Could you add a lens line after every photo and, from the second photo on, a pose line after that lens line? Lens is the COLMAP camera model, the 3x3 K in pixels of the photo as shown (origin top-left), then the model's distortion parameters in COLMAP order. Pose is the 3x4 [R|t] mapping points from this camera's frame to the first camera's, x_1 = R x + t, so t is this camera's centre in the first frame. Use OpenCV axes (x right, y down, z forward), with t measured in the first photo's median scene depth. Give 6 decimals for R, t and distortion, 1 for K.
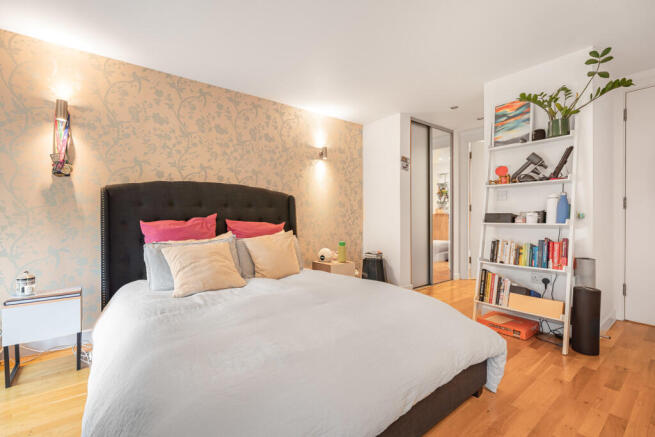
lens RADIAL K [[304.2, 0, 327.5], [0, 304.2, 218.5], [0, 0, 1]] dist [-0.000061, -0.000026]
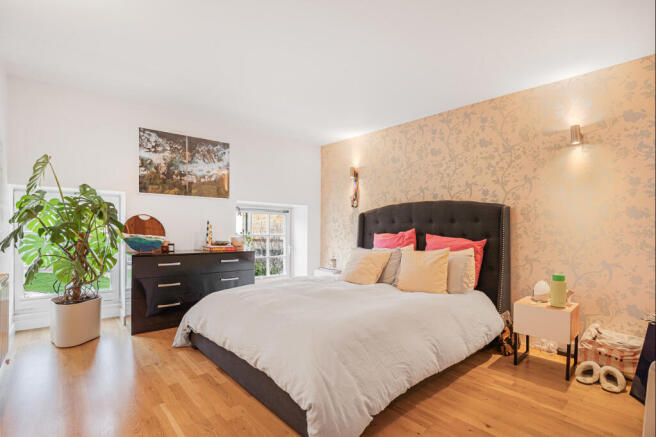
lens RADIAL K [[303.8, 0, 328.0], [0, 303.8, 218.5], [0, 0, 1]] dist [-0.068522, 0.000134]
pose [[0.052137, -0.030965, -0.998160, 0.621003], [-0.022449, 0.999230, -0.032171, -0.008650], [0.998388, 0.024085, 0.051402, 0.500532]]
